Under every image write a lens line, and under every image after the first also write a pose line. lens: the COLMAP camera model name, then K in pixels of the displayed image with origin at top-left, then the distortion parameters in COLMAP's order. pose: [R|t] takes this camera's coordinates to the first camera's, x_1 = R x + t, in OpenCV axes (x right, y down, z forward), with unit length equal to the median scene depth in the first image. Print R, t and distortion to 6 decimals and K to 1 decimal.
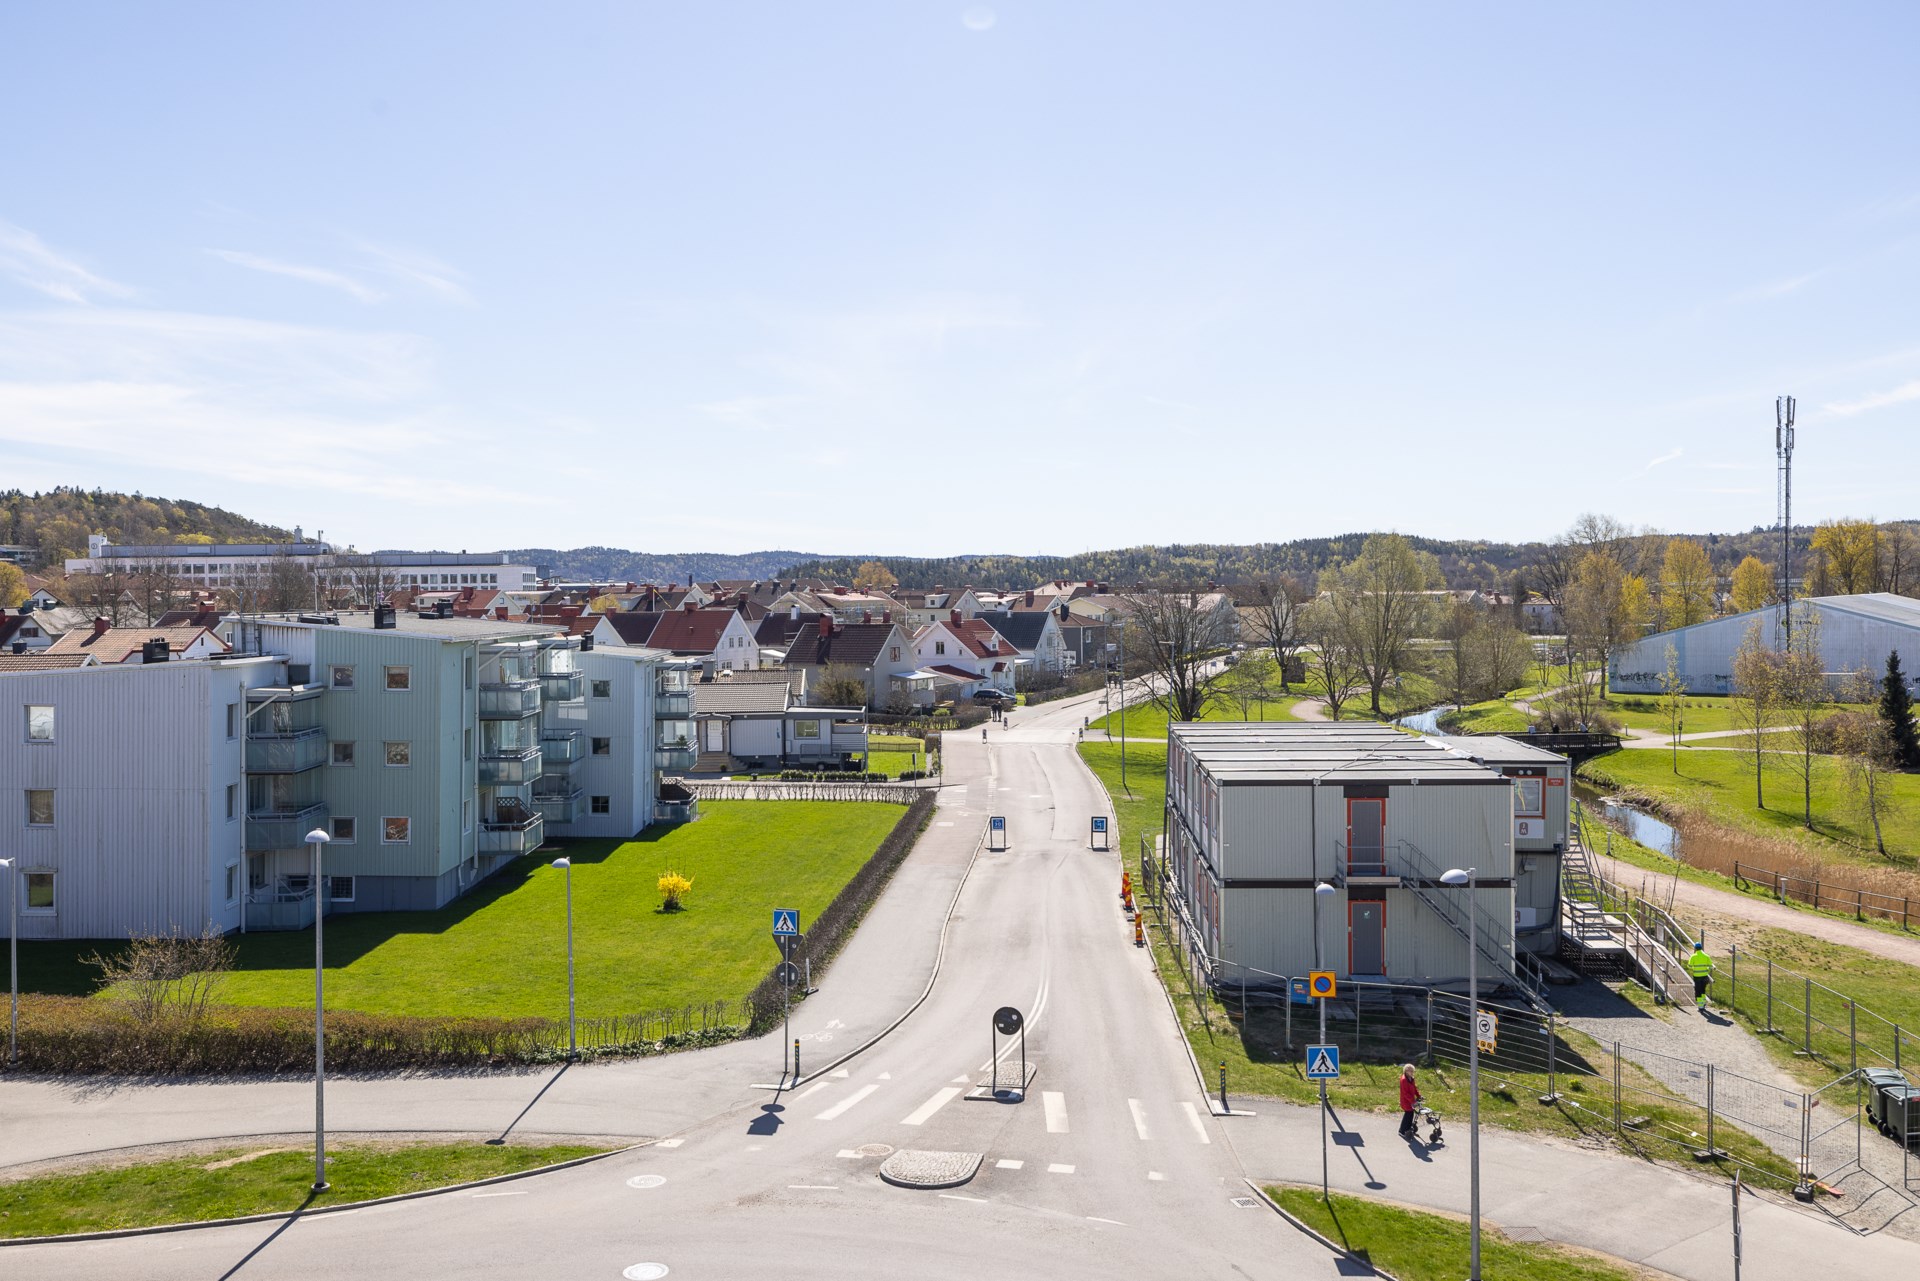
lens RADIAL K [[1768.6, 0, 971.5], [0, 1768.6, 637.4], [0, 0, 1]] dist [-0.042172, 0.000000]
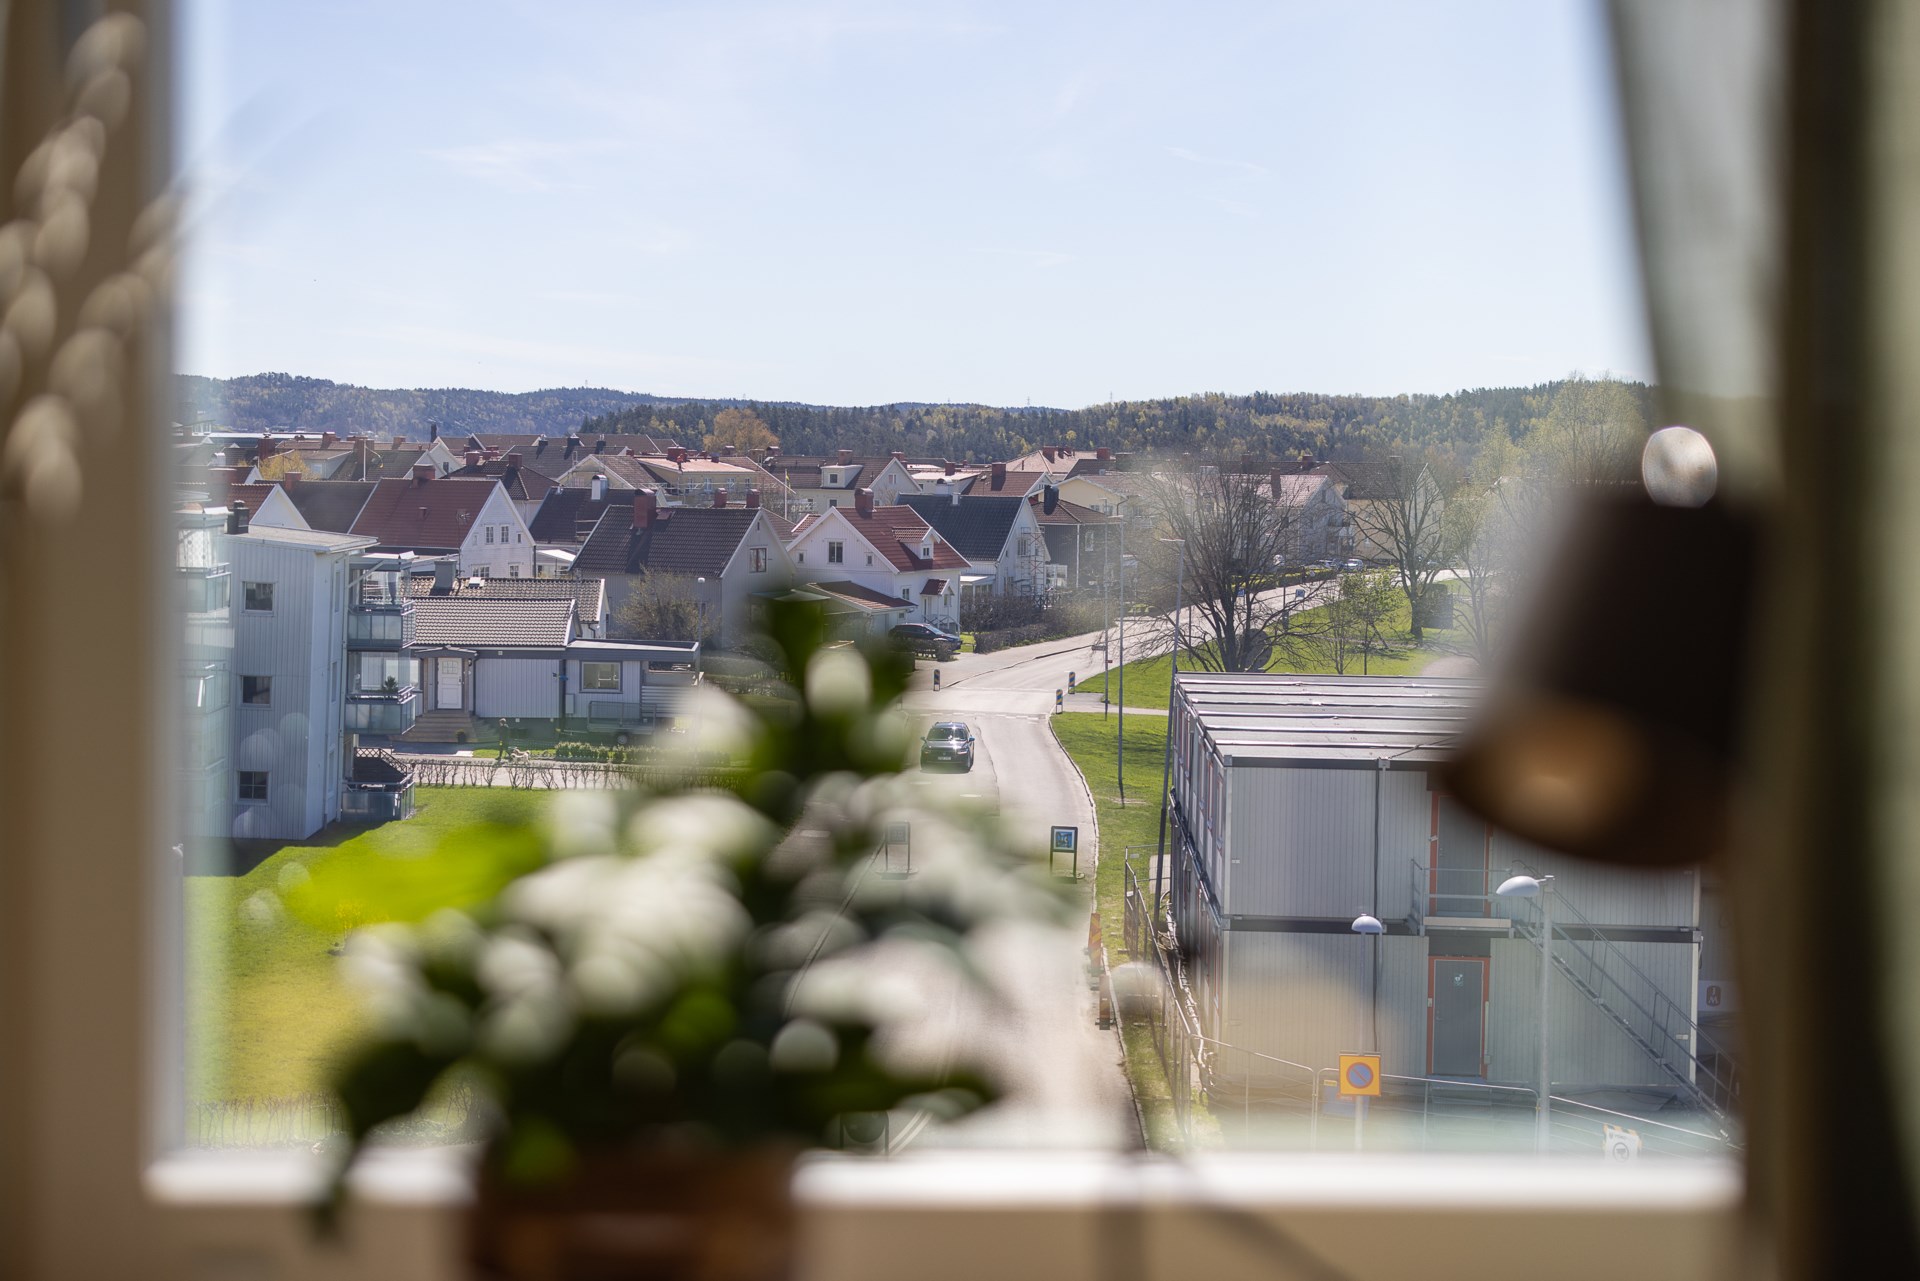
lens RADIAL K [[3418.2, 0, 952.4], [0, 3418.2, 638.2], [0, 0, 1]] dist [-0.025761, 0.000000]
pose [[0.999062, 0.026688, -0.034103, 0.060973], [-0.026290, 0.999581, 0.012071, 0.019711], [0.034411, -0.011163, 0.999345, -0.150185]]
